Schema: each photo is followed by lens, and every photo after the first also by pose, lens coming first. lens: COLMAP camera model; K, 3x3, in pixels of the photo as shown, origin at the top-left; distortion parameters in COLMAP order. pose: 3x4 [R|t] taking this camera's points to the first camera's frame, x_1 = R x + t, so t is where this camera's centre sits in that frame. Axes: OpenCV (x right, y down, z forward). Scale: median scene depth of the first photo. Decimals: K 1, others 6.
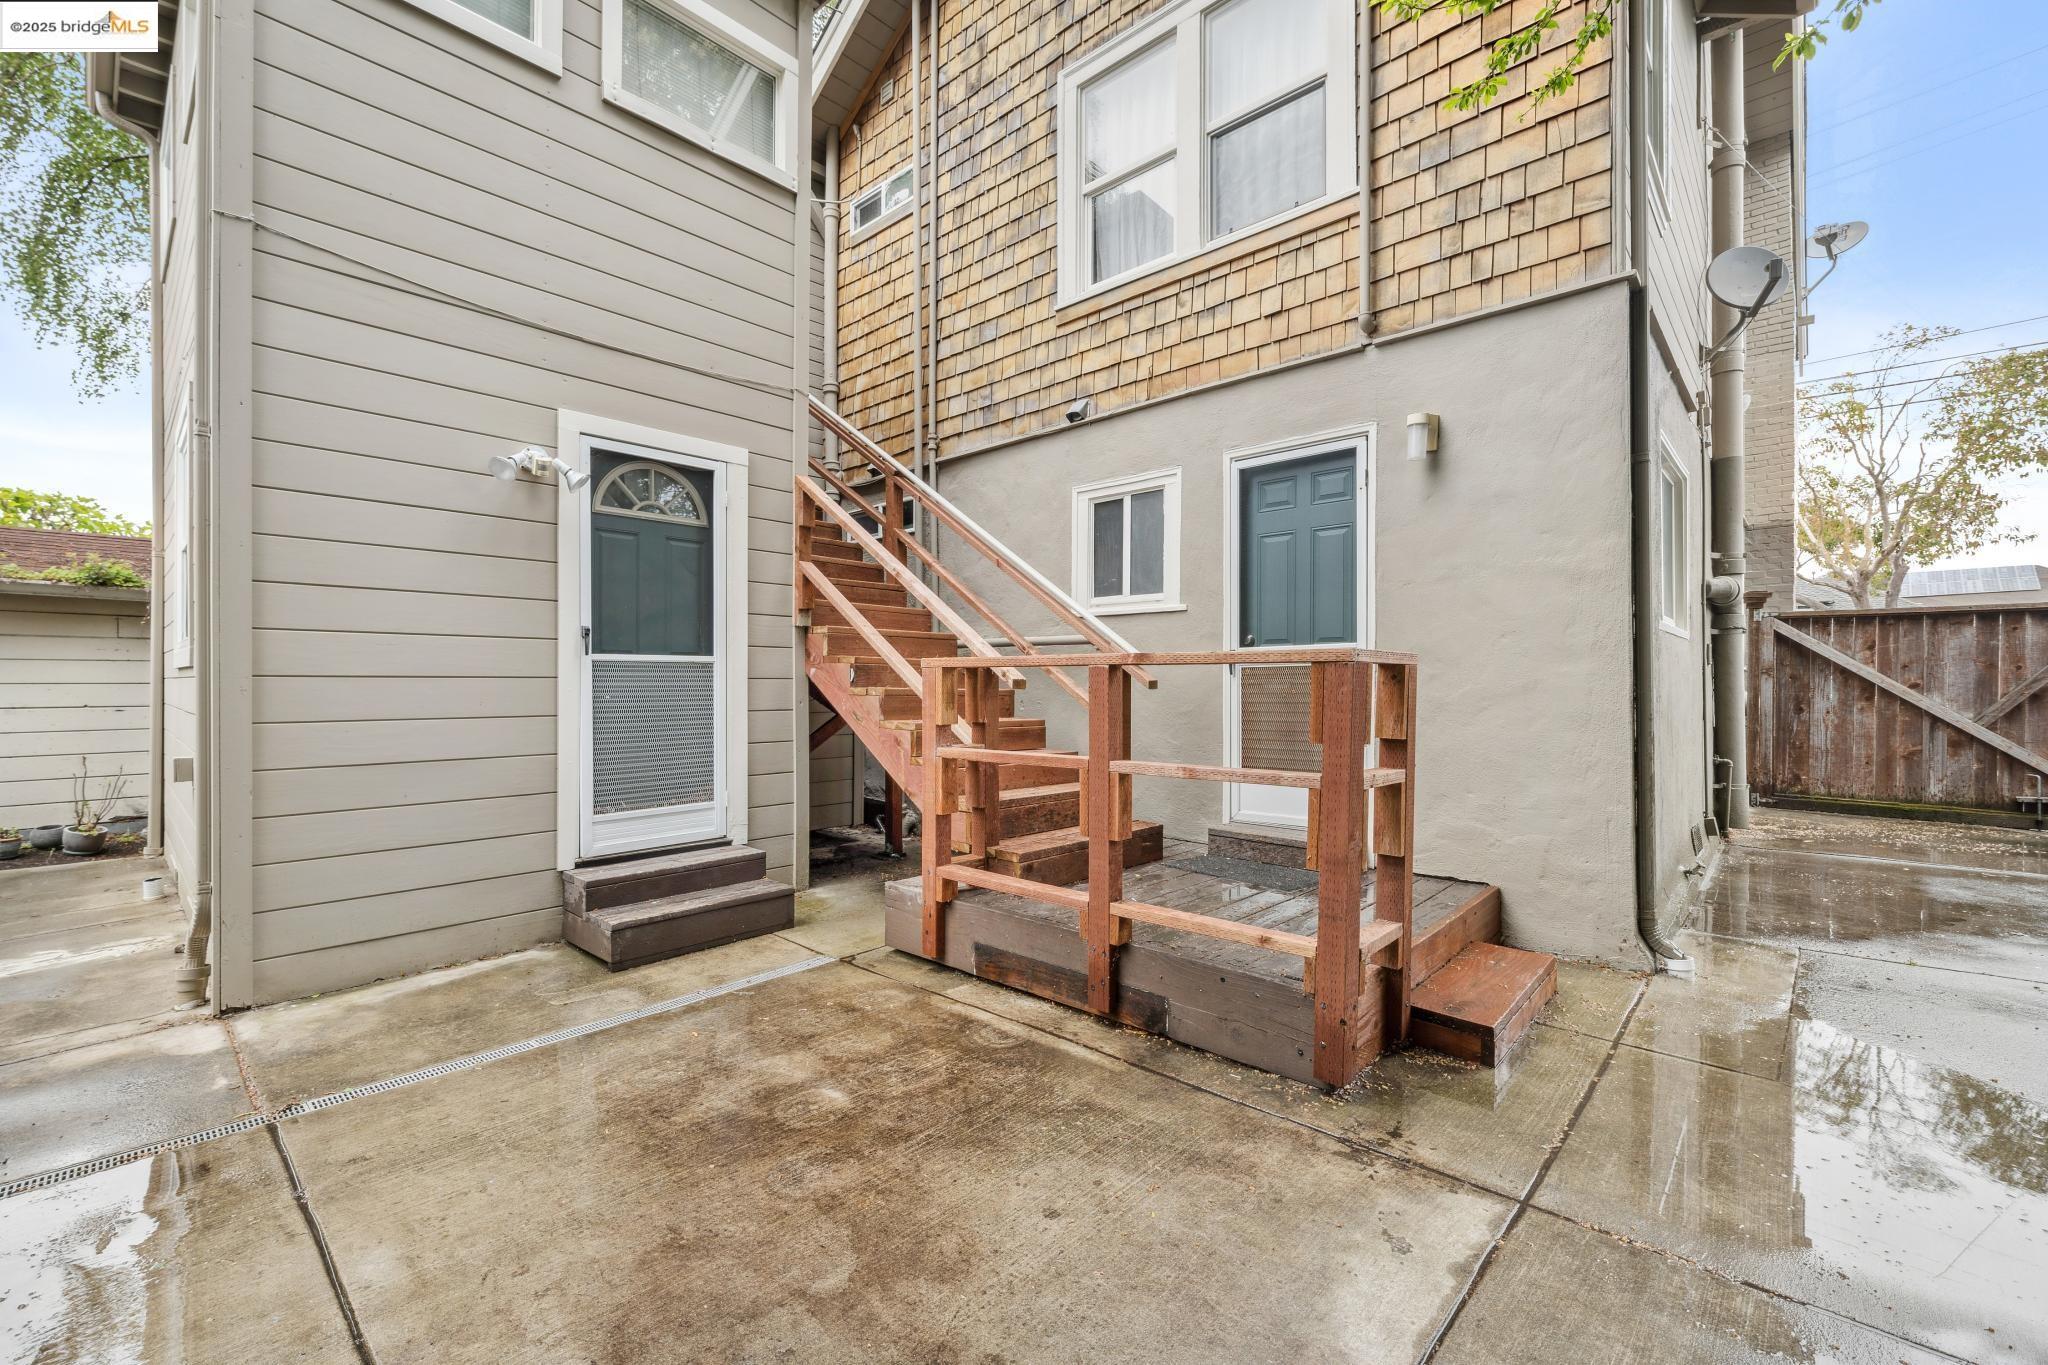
lens RADIAL K [[865.2, 0, 1011.8], [0, 865.2, 681.3], [0, 0, 1]] dist [0.000497, 0.000626]
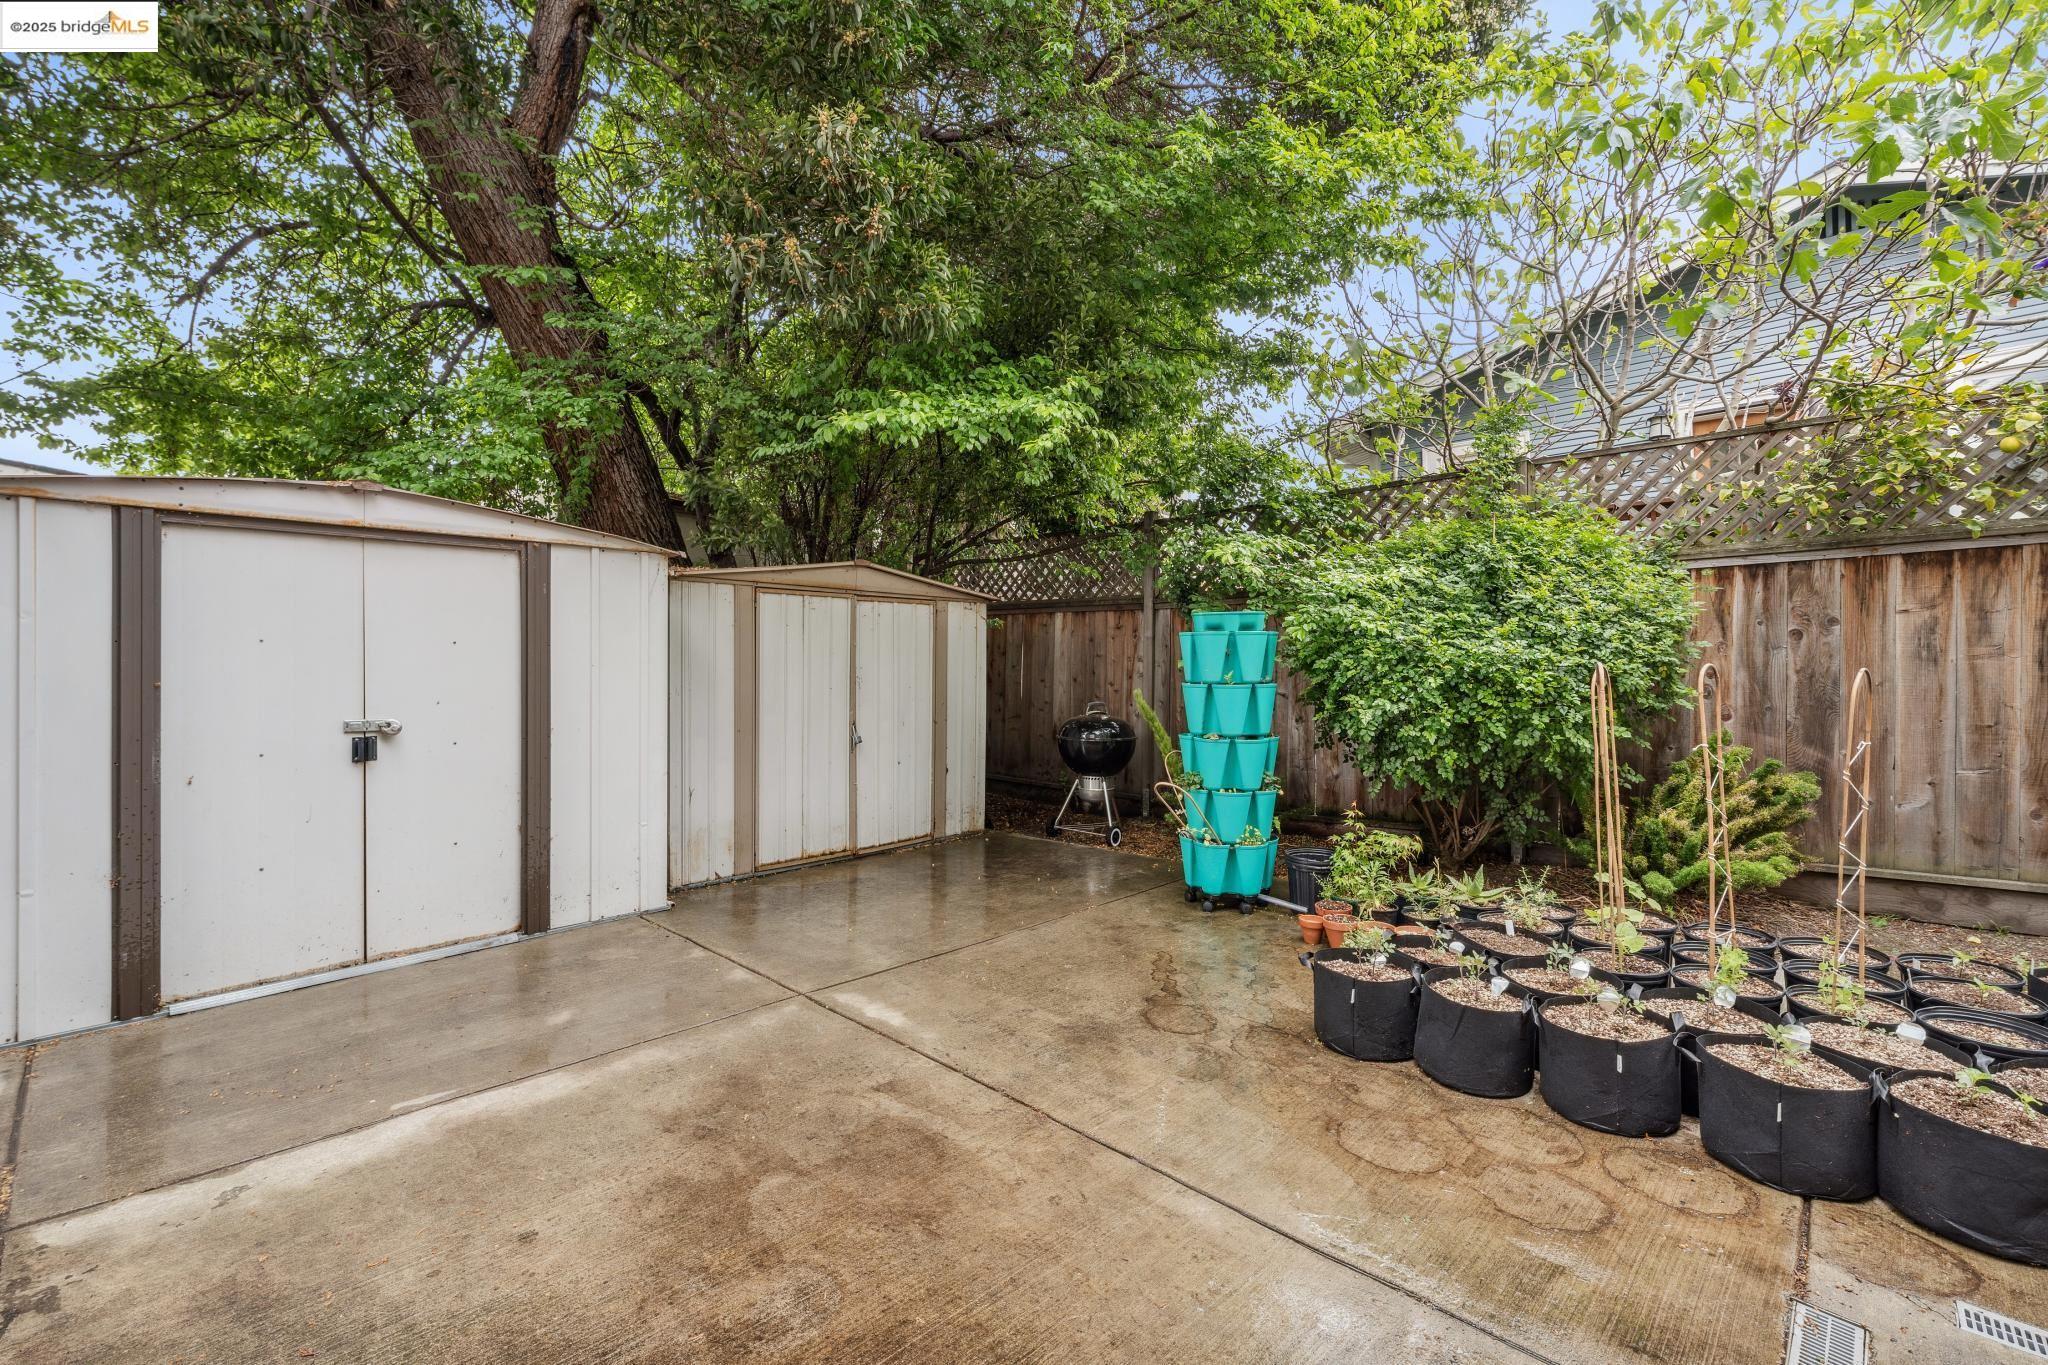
lens RADIAL K [[865.2, 0, 992.6], [0, 865.2, 668.9], [0, 0, 1]] dist [0.000497, 0.000626]
pose [[-0.999565, -0.005629, 0.028960, -0.173881], [-0.006171, 0.999807, -0.018665, 0.010736], [-0.028850, -0.018836, -0.999406, 0.708767]]
